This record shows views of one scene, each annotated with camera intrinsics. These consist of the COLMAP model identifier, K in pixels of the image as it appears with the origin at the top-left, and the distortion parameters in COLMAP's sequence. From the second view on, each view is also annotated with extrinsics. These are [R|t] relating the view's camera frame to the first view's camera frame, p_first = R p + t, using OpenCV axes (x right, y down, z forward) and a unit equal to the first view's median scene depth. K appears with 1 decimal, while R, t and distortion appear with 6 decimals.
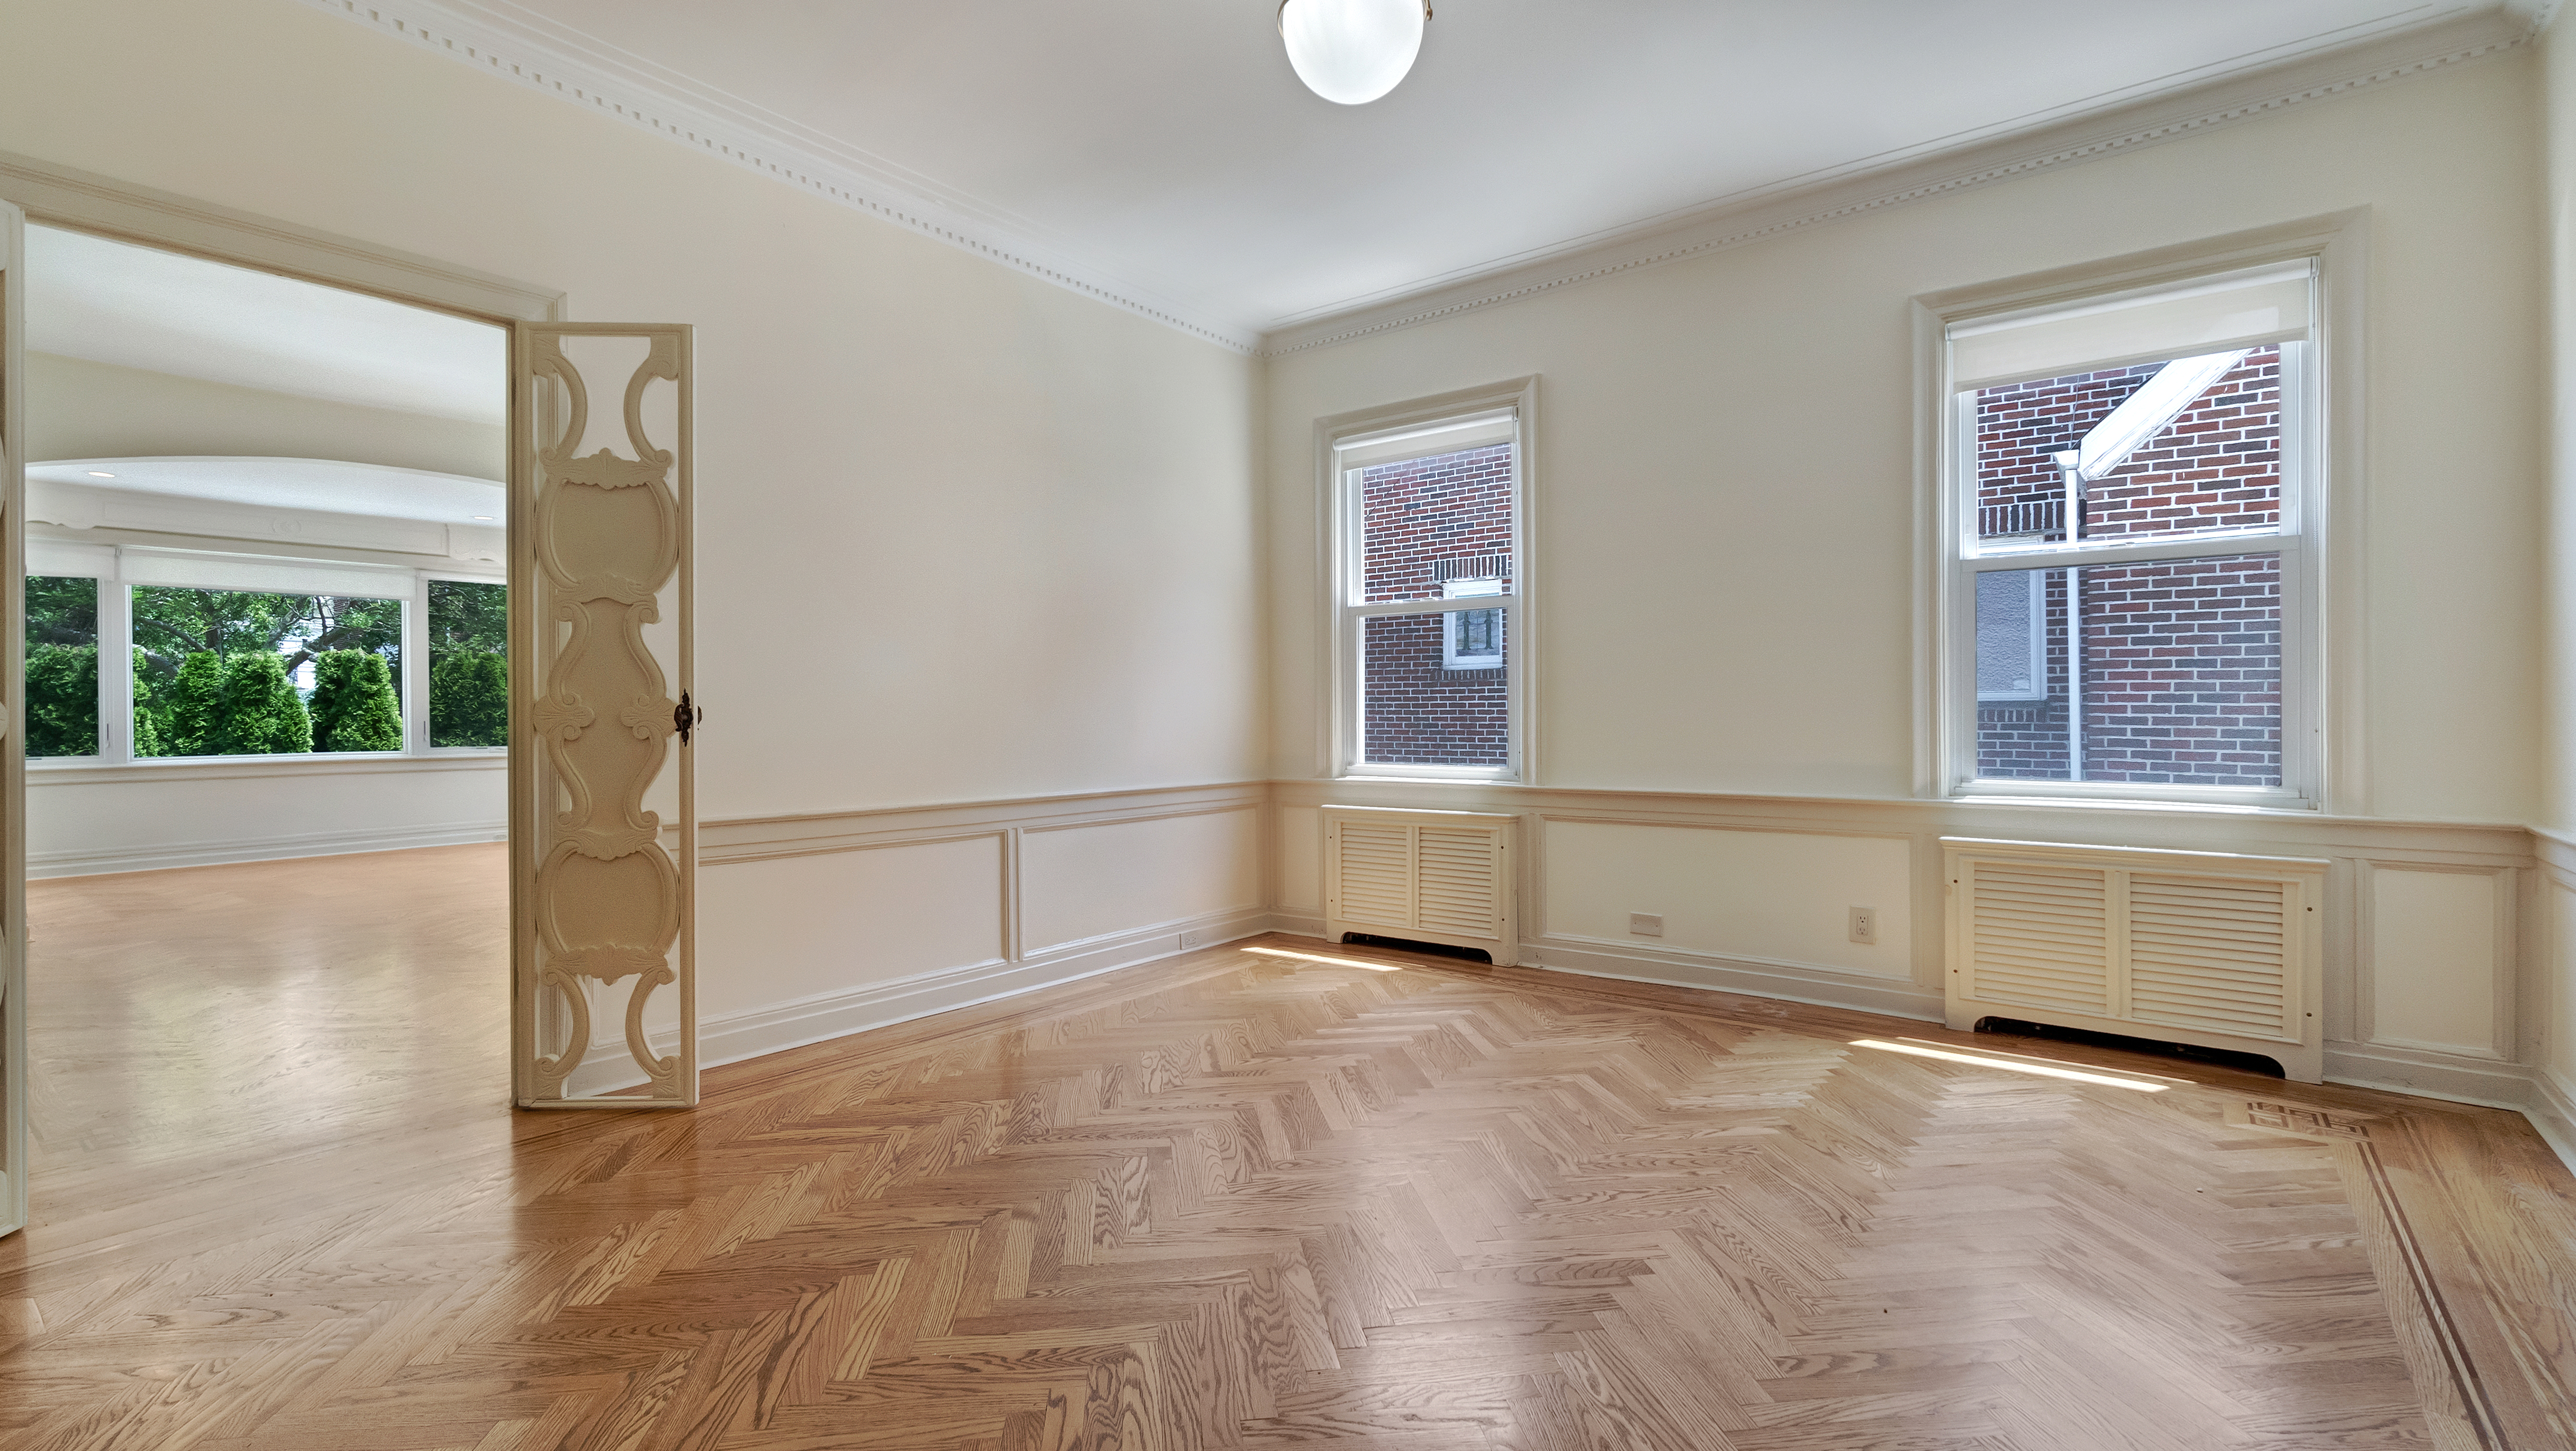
lens RADIAL K [[1134.9, 0, 1288.0], [0, 1134.9, 725.5], [0, 0, 1]] dist [-0.002786, -0.000126]
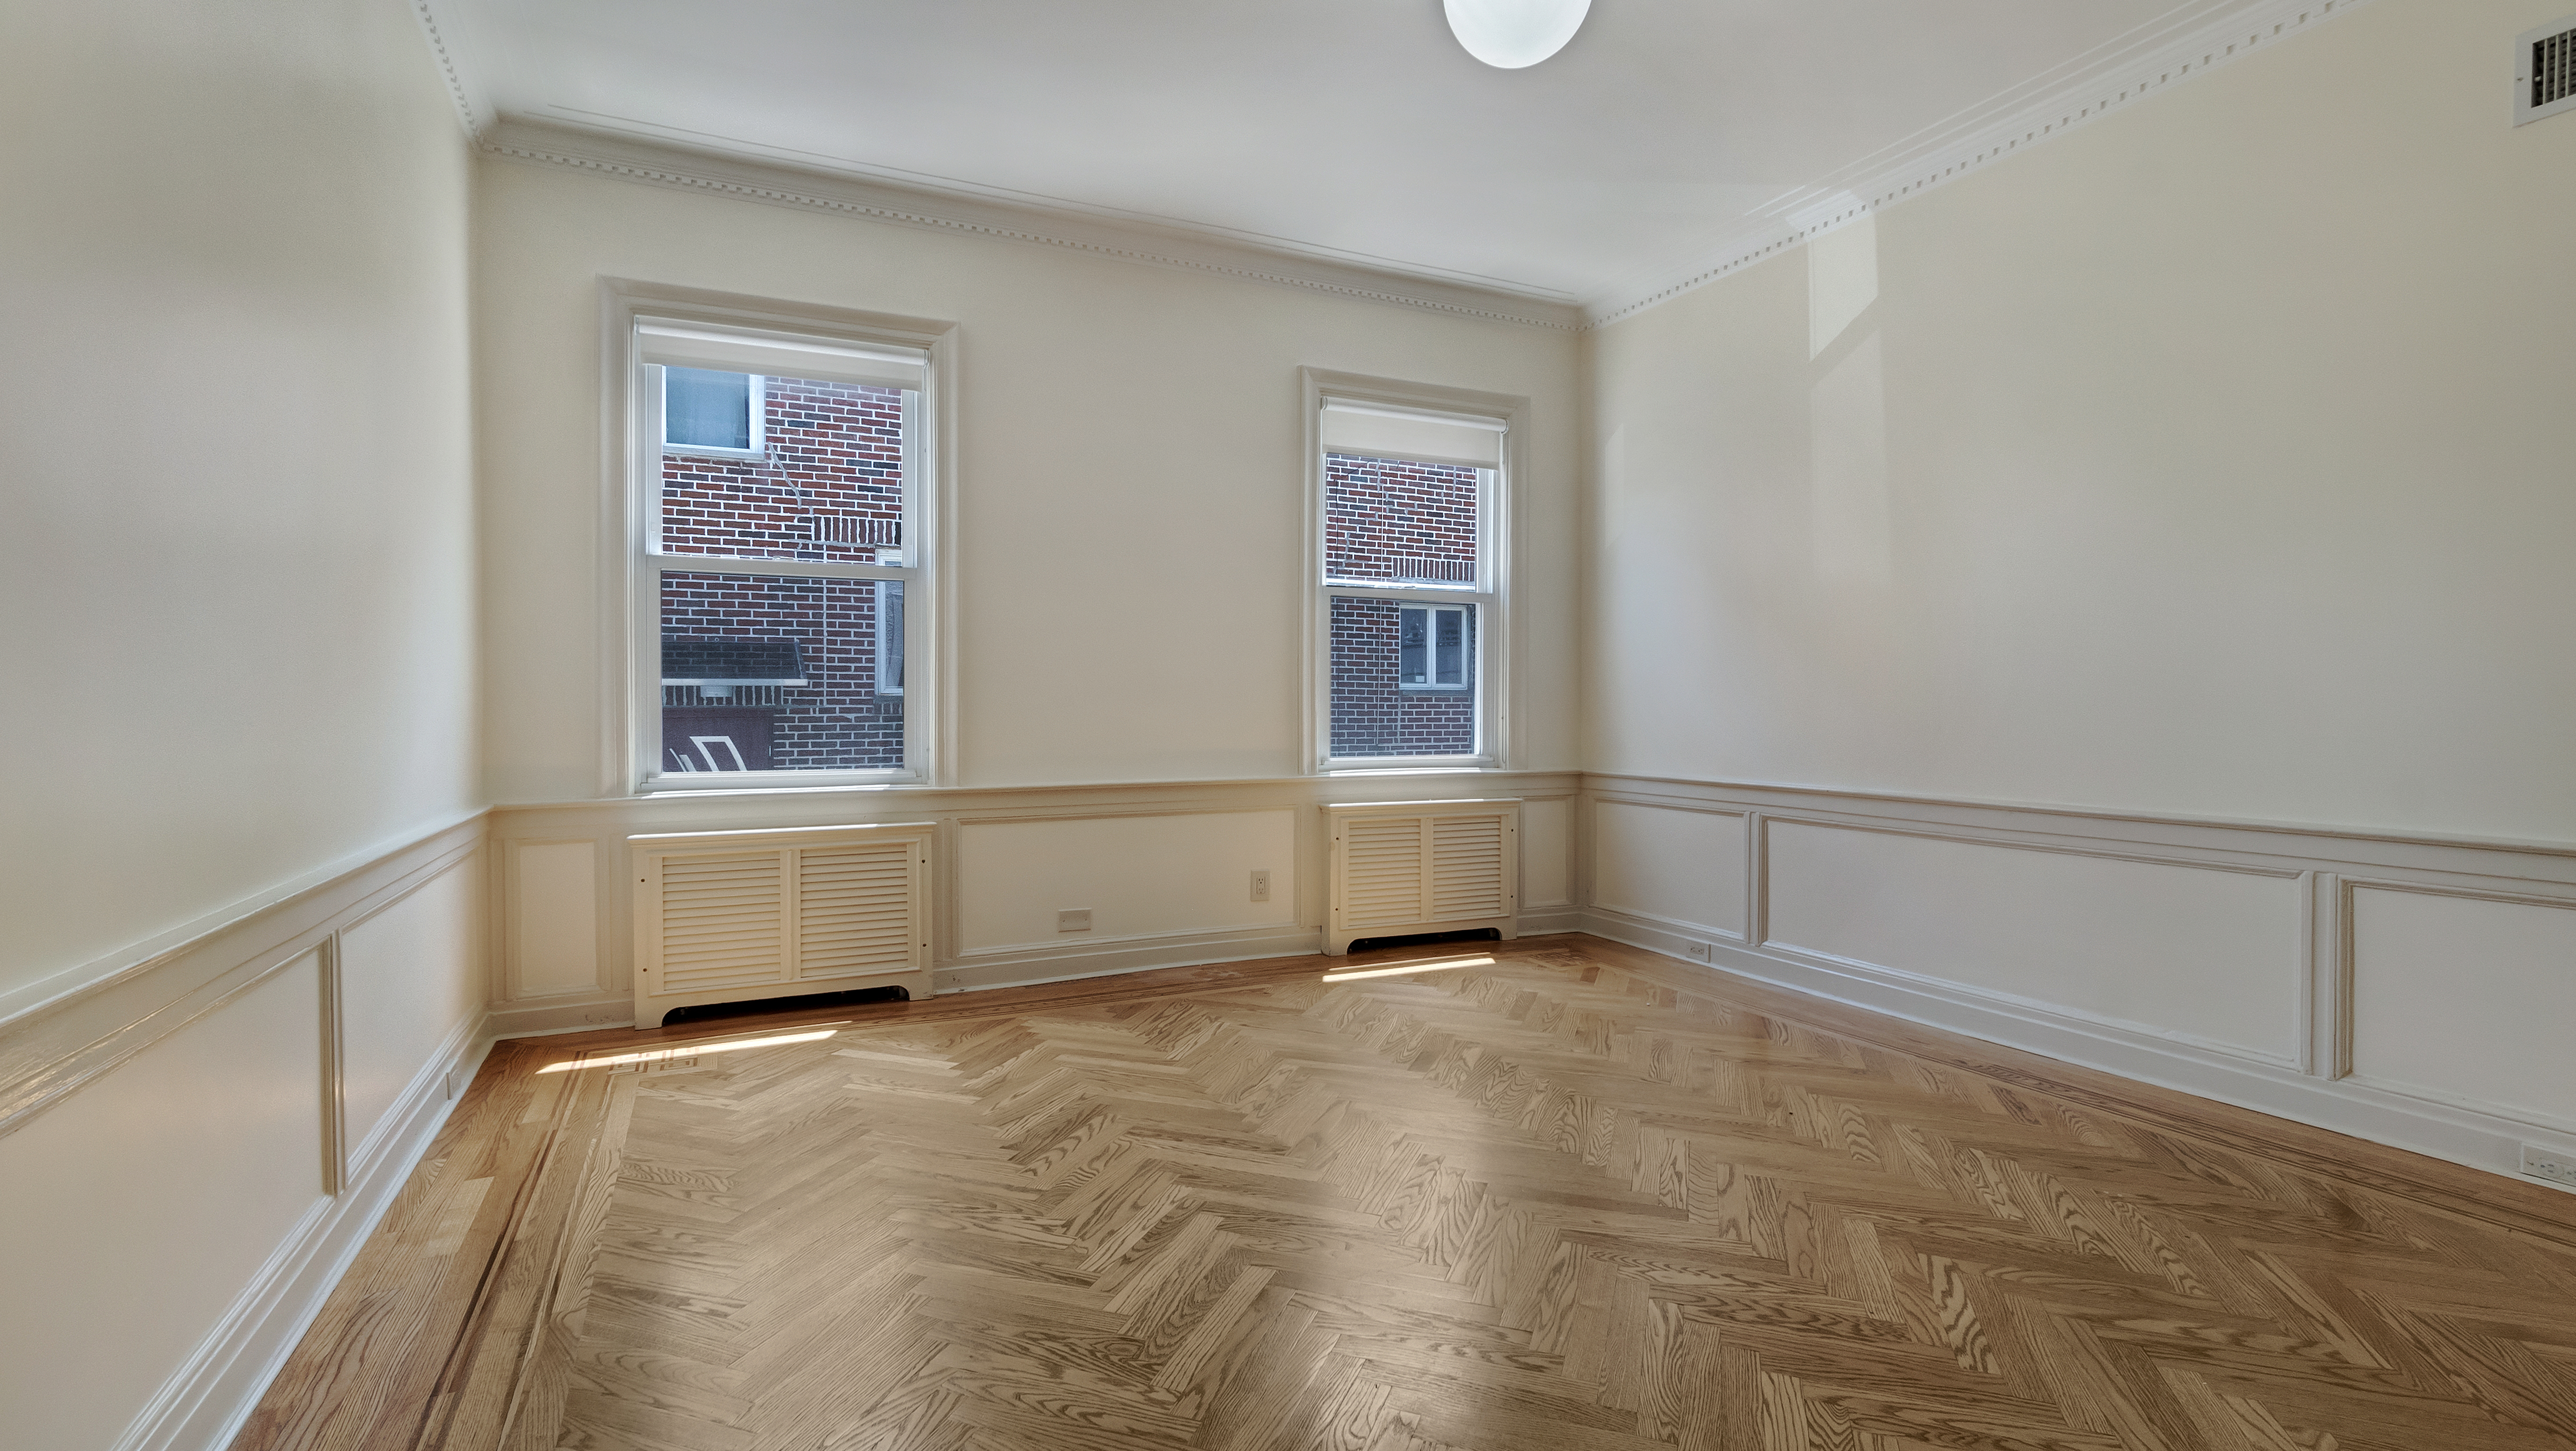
lens RADIAL K [[1147.7, 0, 1221.1], [0, 1147.7, 714.0], [0, 0, 1]] dist [-0.002572, -0.000465]
pose [[0.479639, -0.000895, 0.877465, -0.556988], [0.008557, 0.999957, -0.003657, 0.001636], [-0.877424, 0.009262, 0.479626, 0.464178]]
